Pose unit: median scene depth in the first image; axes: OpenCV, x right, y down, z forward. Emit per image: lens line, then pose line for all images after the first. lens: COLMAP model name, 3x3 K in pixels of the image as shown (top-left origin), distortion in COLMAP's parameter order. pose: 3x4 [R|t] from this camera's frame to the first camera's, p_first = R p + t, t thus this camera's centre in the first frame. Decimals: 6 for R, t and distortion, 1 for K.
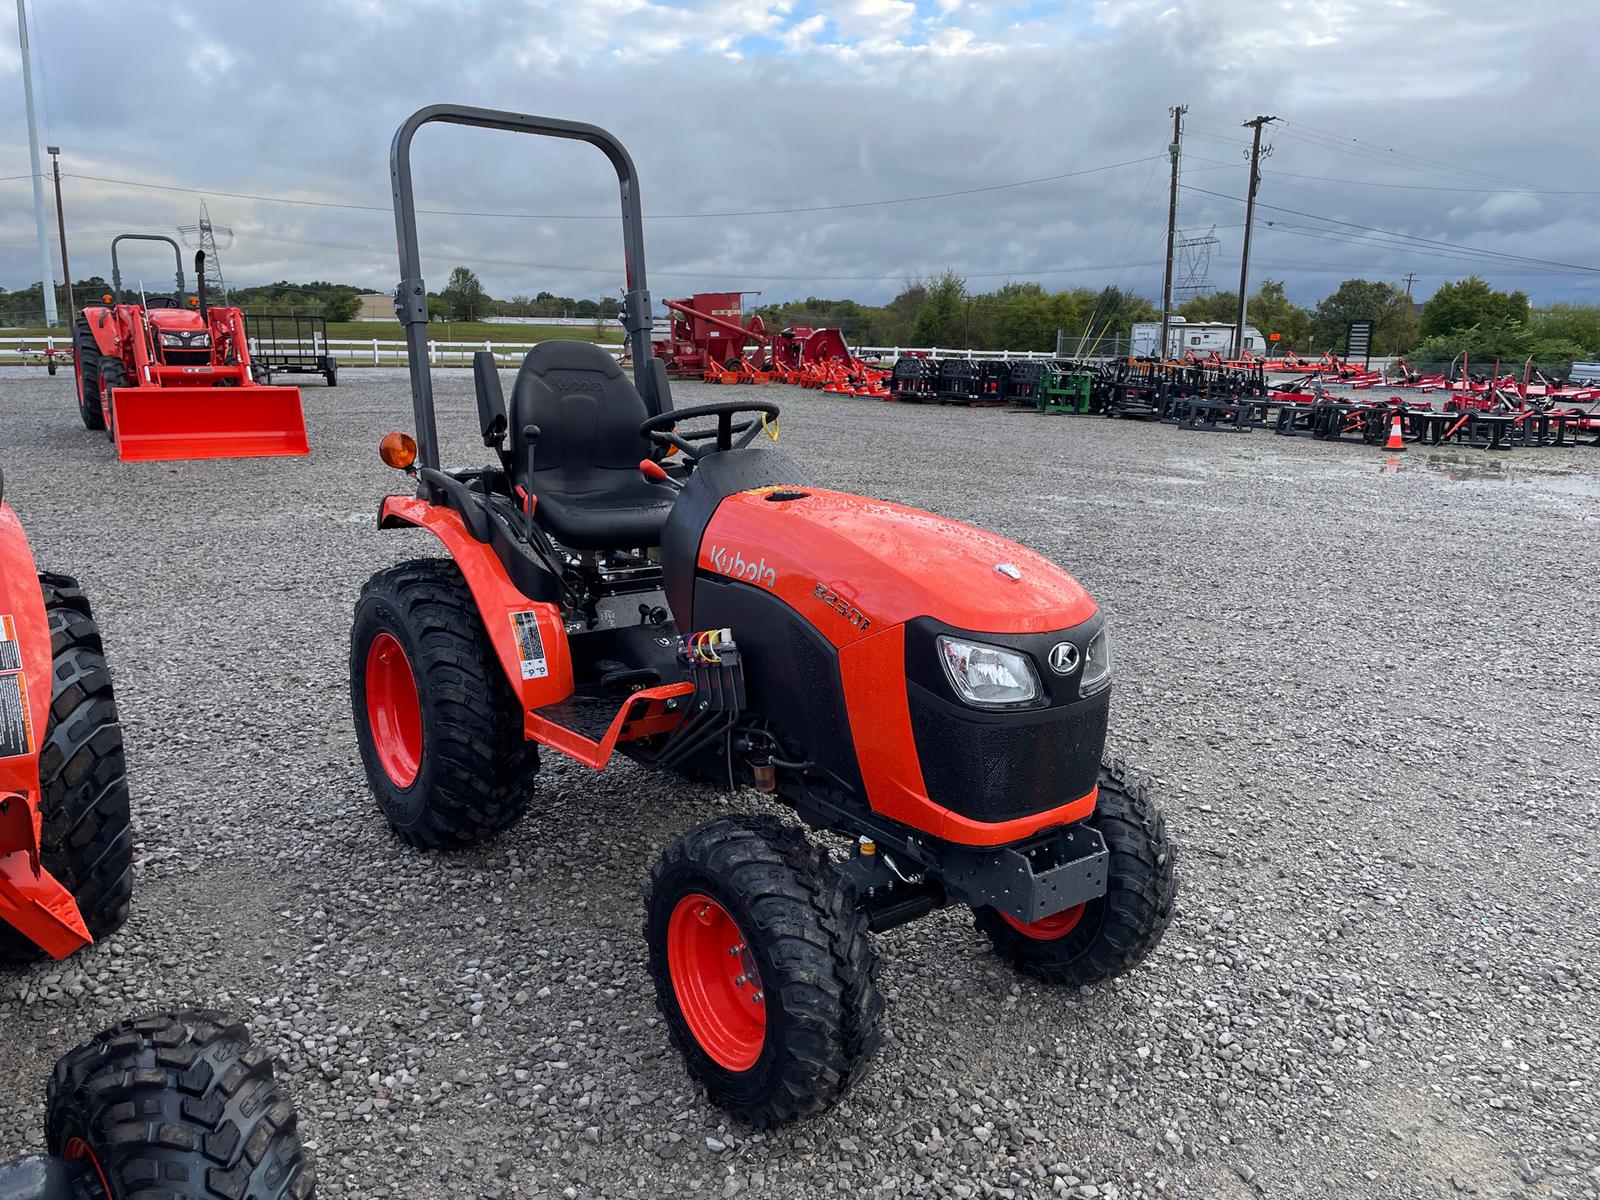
lens RADIAL K [[1140.9, 0, 800.0], [0, 1140.9, 600.0], [0, 0, 1]] dist [0.003400, 0.000561]
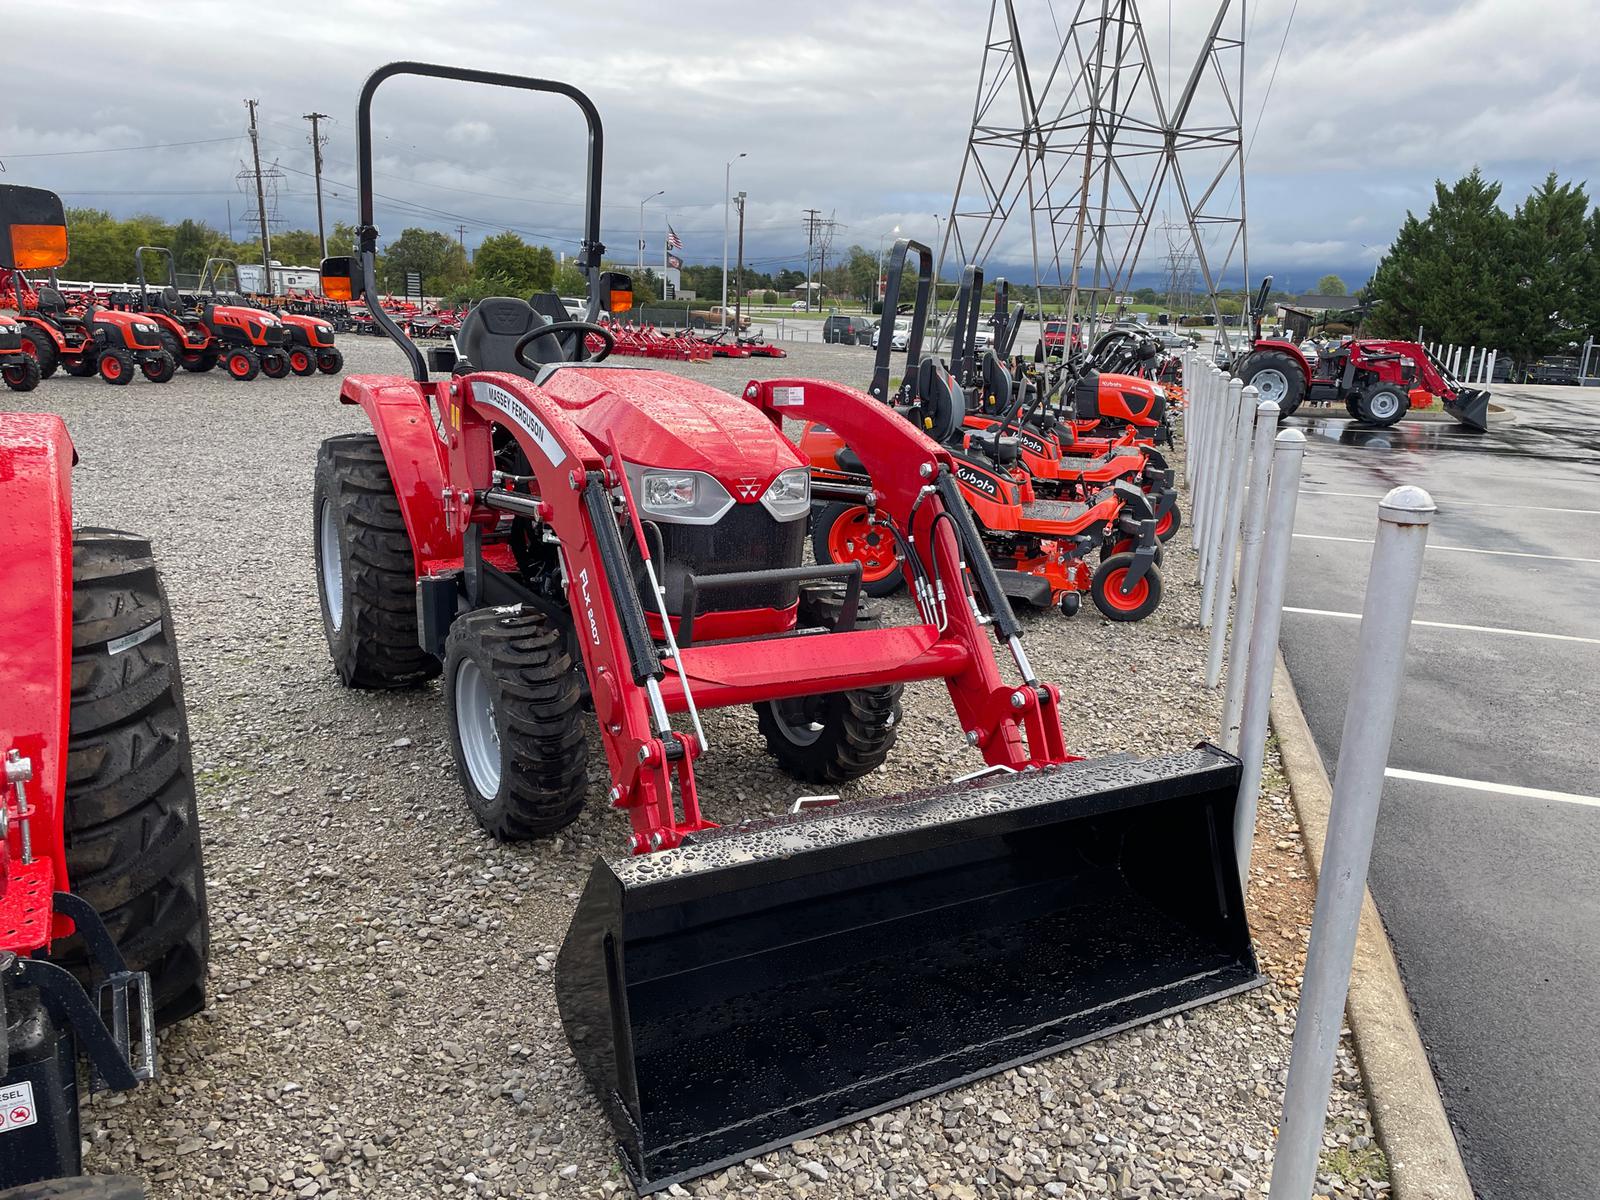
lens RADIAL K [[1140.9, 0, 800.0], [0, 1140.9, 600.0], [0, 0, 1]] dist [0.003400, 0.000561]
pose [[0.735053, -0.149541, 0.661313, -0.147073], [0.114929, 0.988740, 0.095837, 0.076872], [-0.668198, 0.005559, 0.743963, -0.364899]]
